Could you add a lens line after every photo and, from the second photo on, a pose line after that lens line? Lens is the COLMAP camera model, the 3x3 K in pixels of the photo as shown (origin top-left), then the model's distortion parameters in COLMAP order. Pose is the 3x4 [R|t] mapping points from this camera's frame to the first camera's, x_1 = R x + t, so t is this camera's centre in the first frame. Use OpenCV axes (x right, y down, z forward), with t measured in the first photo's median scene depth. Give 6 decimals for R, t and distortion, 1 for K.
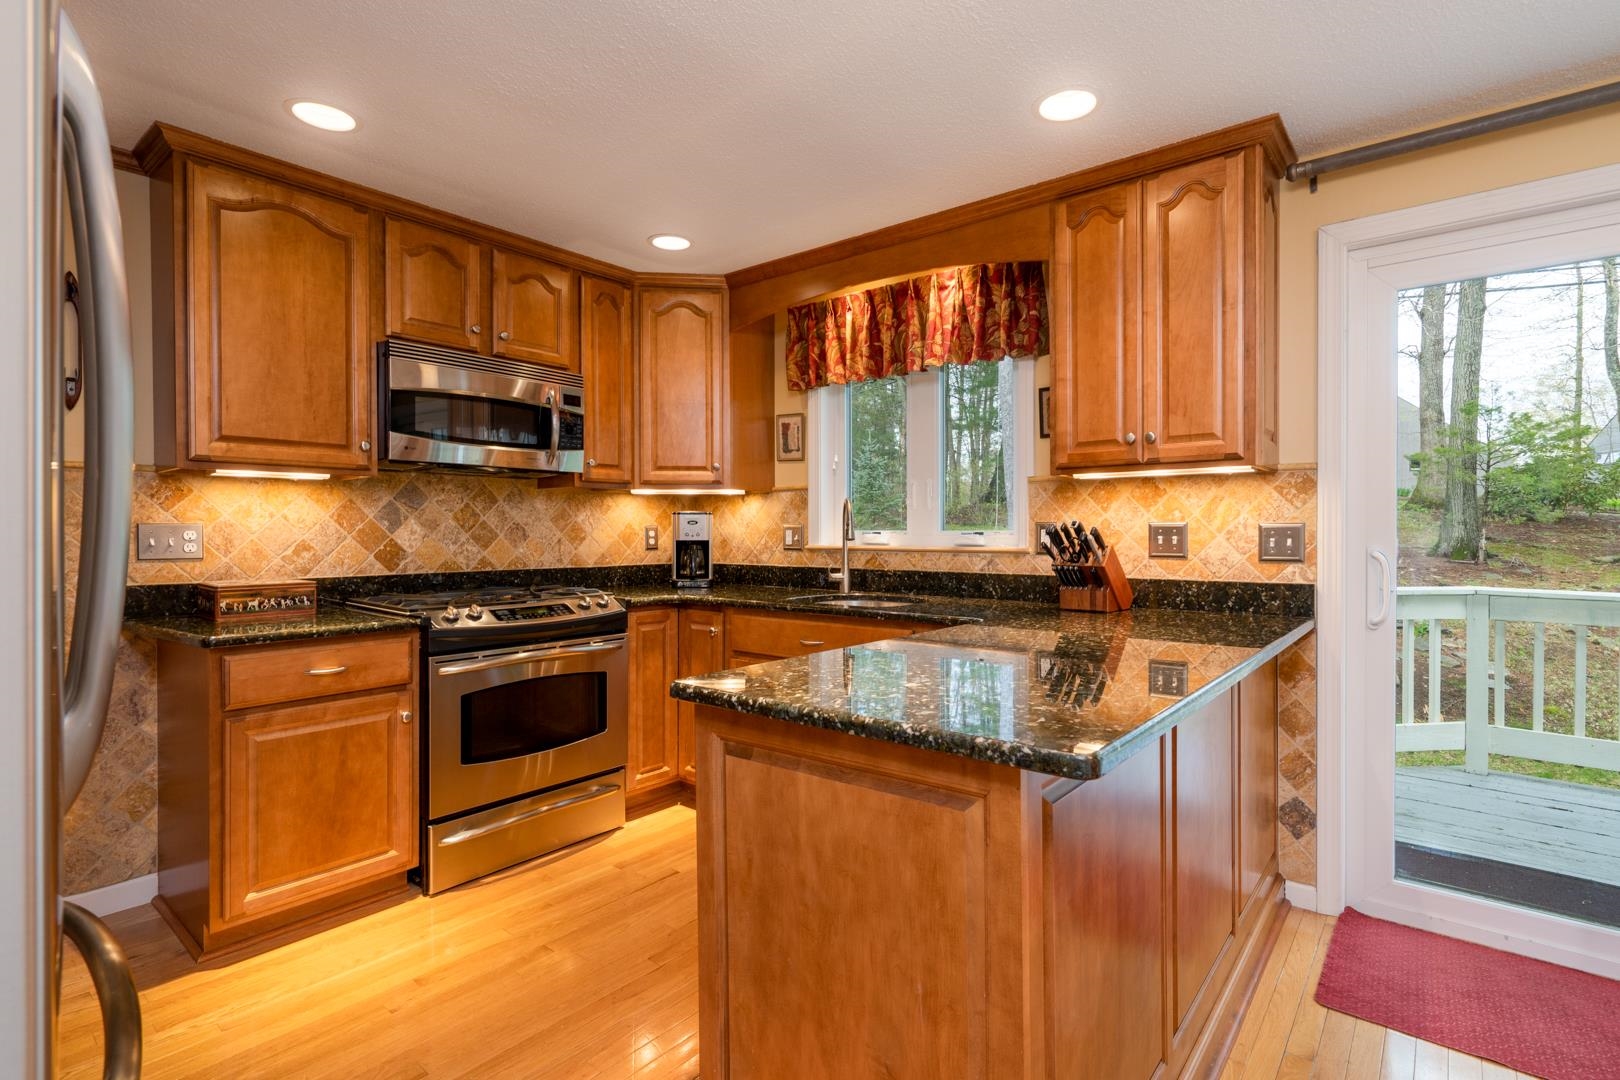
lens RADIAL K [[753.5, 0, 817.1], [0, 753.5, 536.6], [0, 0, 1]] dist [-0.002487, -0.000090]
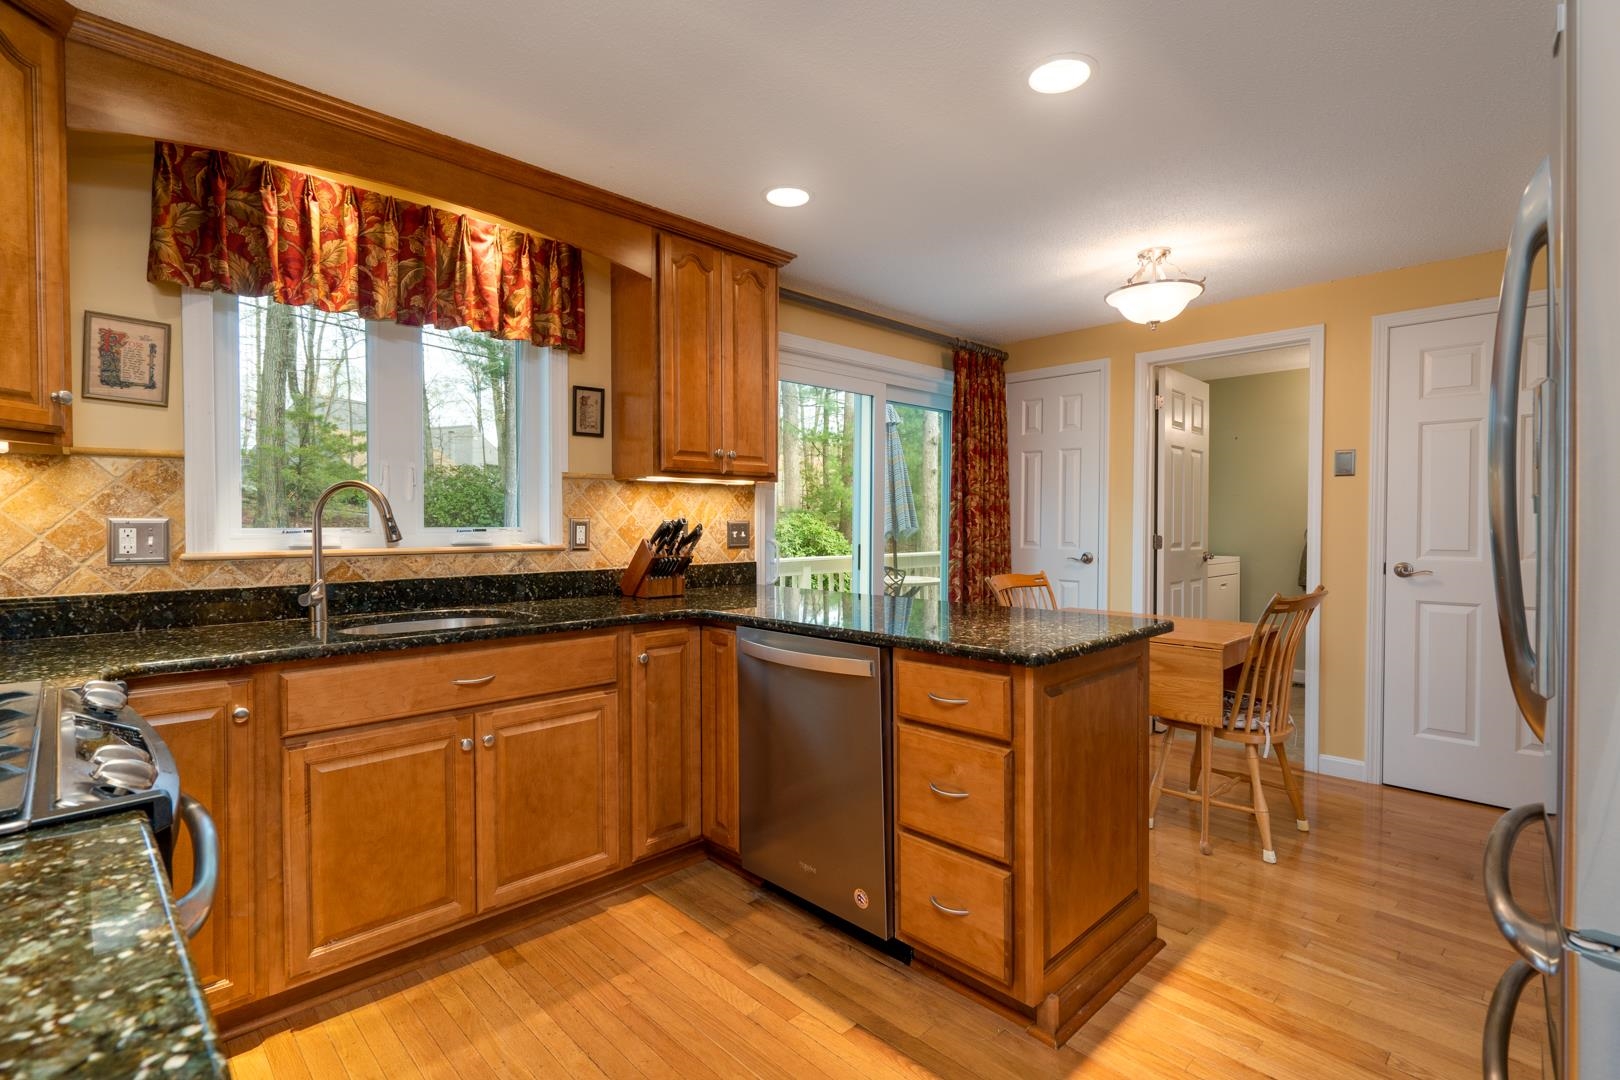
lens RADIAL K [[753.5, 0, 817.3], [0, 753.5, 530.4], [0, 0, 1]] dist [-0.002487, -0.000090]
pose [[0.131703, -0.010166, 0.991237, -0.641700], [0.008730, 0.999921, 0.009095, -0.009241], [-0.991251, 0.007456, 0.131781, 0.532322]]
